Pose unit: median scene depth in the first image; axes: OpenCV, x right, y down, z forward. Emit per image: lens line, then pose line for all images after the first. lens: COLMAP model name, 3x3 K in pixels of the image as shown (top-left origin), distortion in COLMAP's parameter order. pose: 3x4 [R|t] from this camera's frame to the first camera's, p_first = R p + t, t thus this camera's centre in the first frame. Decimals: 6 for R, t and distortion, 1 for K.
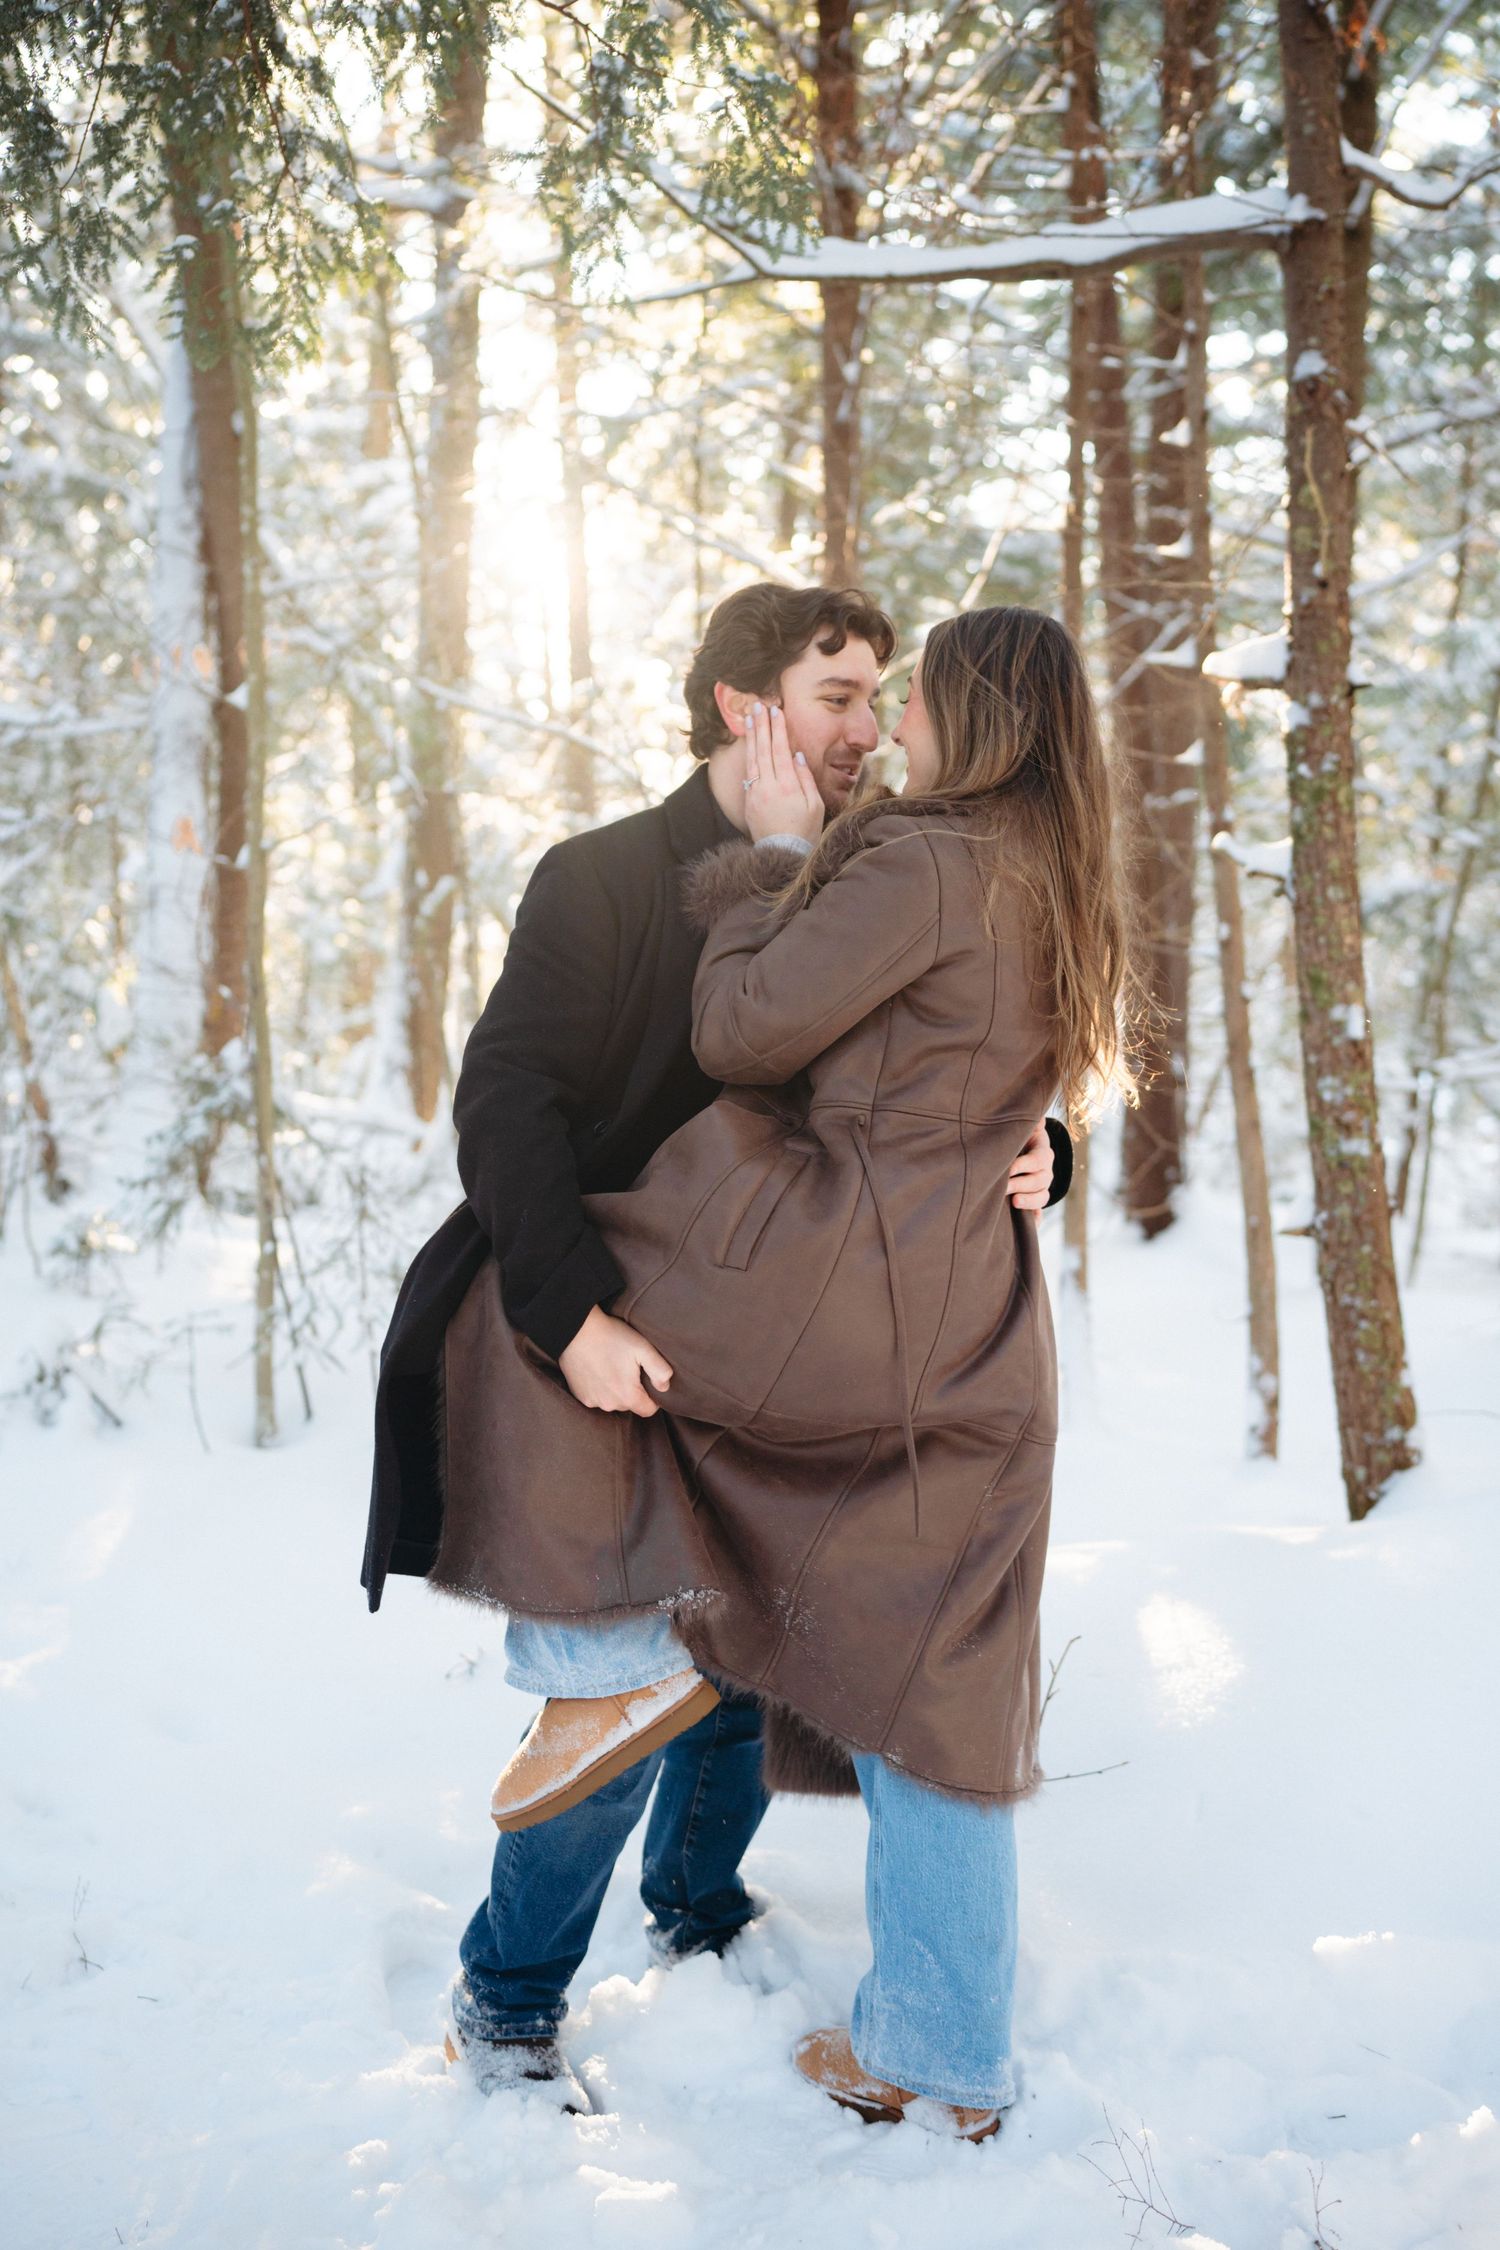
lens RADIAL K [[2231.0, 0, 747.5], [0, 2231.0, 1111.2], [0, 0, 1]] dist [0.044362, 0.000000]
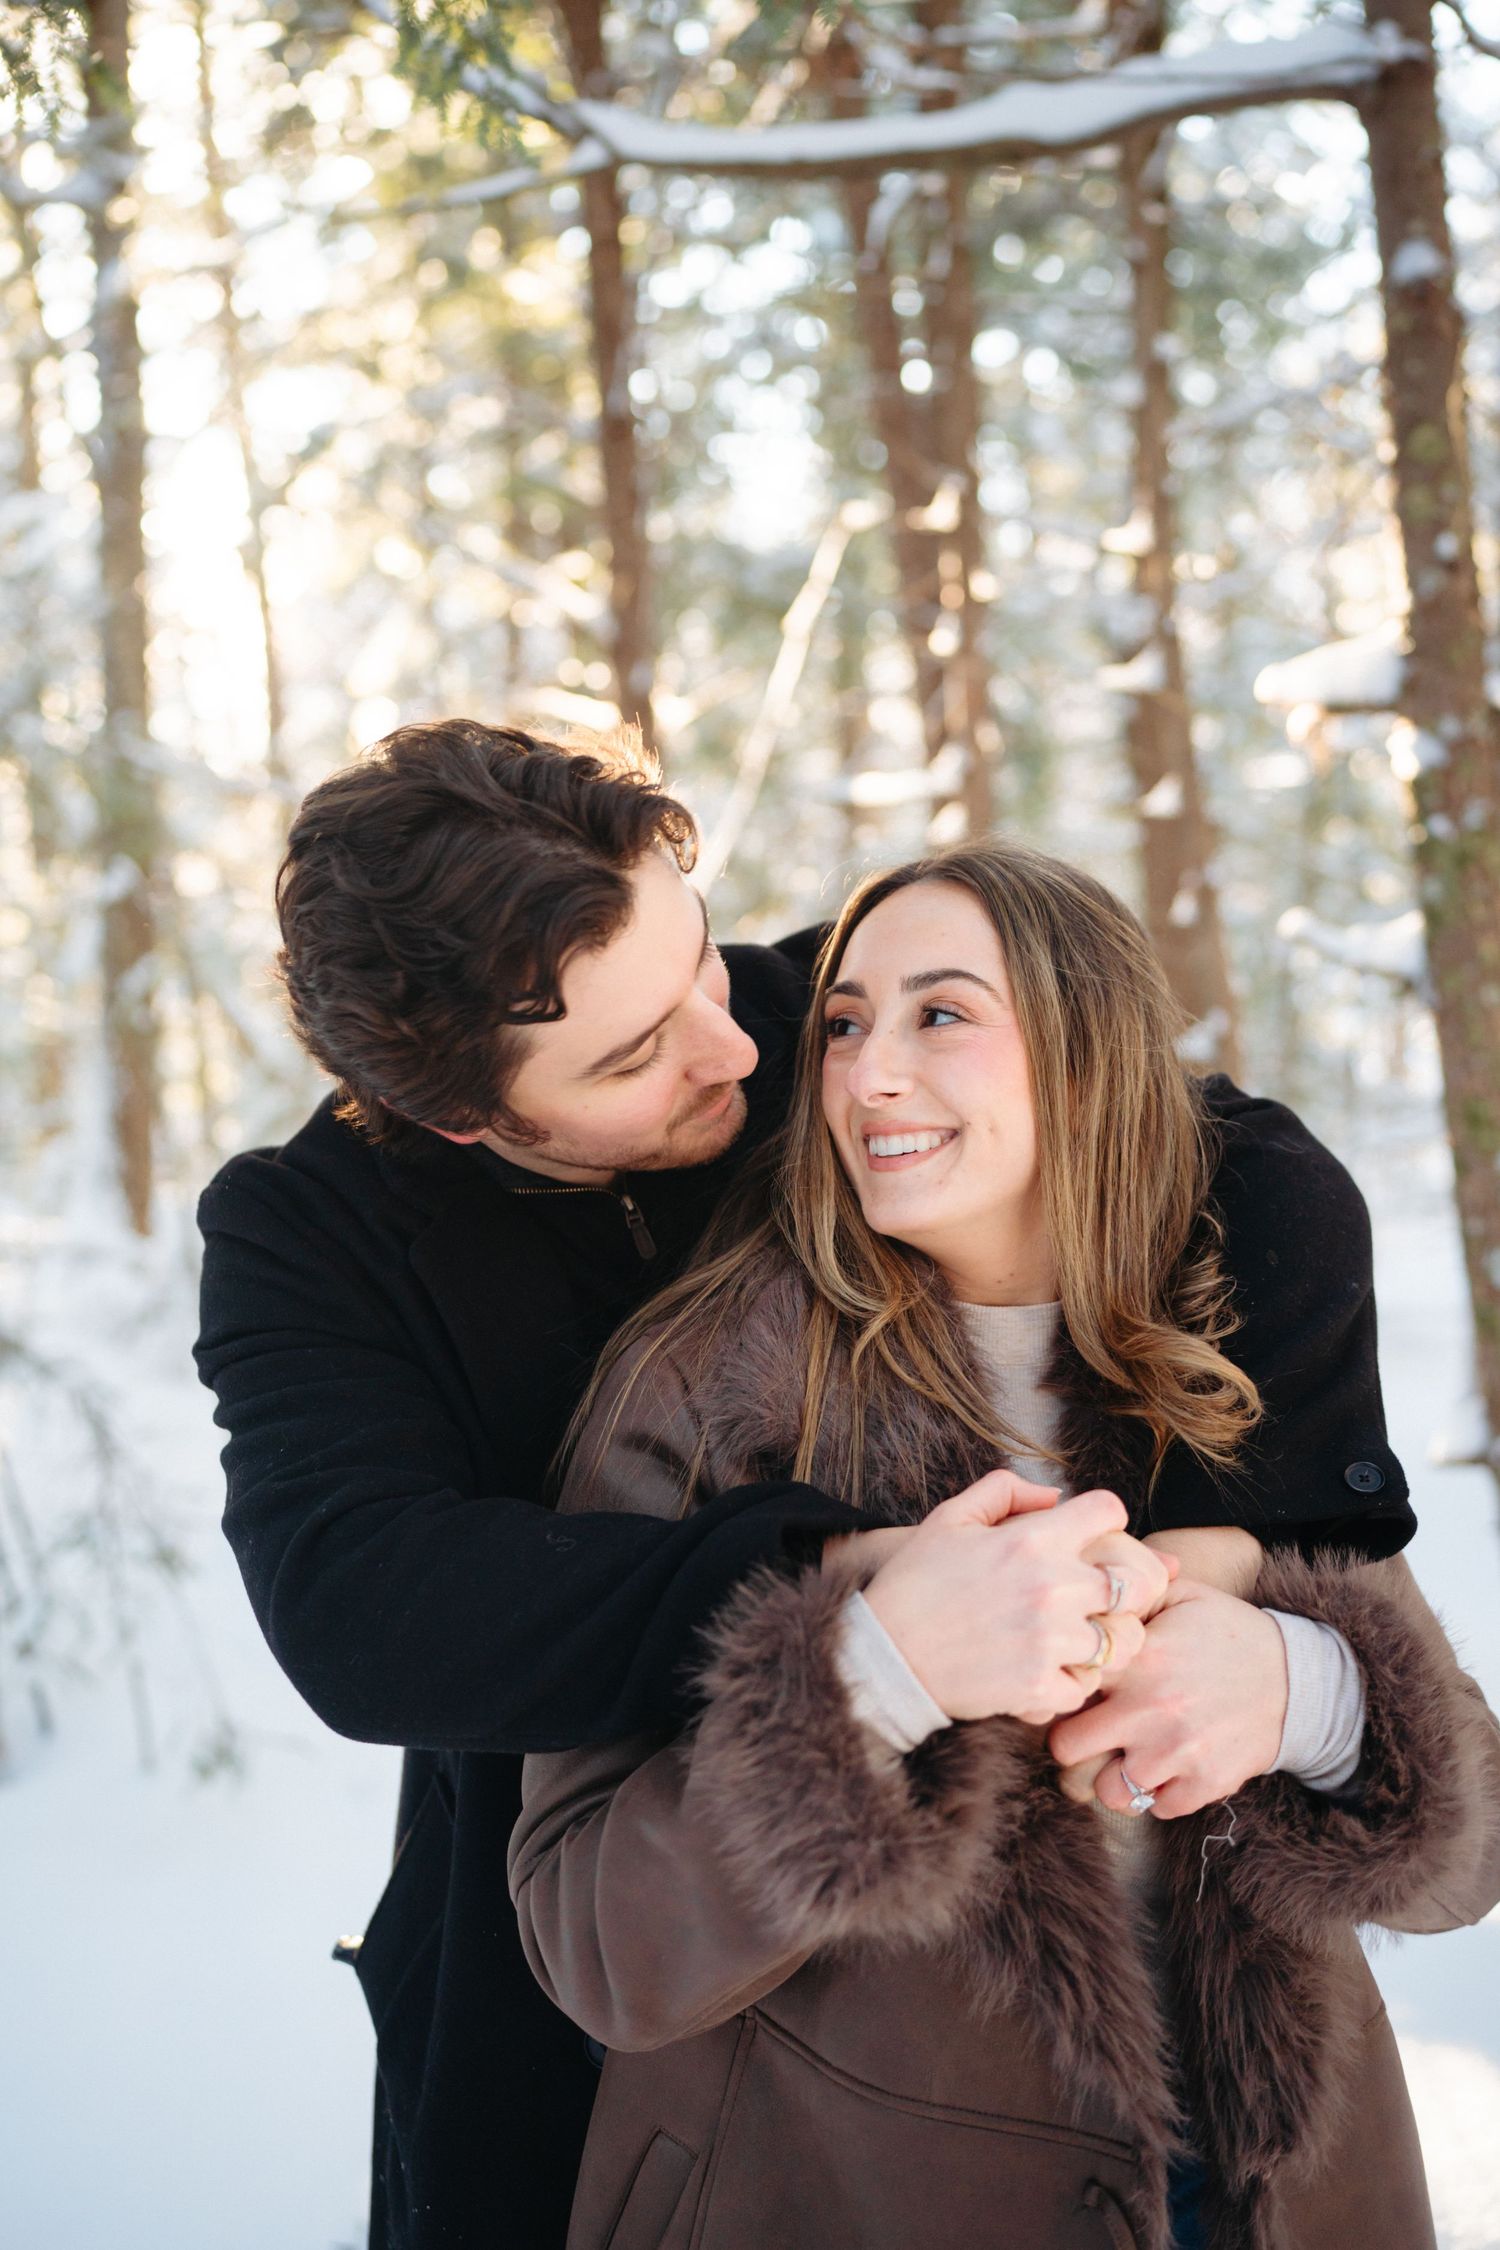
lens RADIAL K [[2231.0, 0, 792.8], [0, 2231.0, 1093.0], [0, 0, 1]] dist [0.044362, 0.000000]
pose [[0.986360, -0.073256, 0.147404, -0.027547], [0.075972, 0.997027, -0.012877, -0.030032], [-0.146022, 0.023899, 0.988993, 0.131808]]
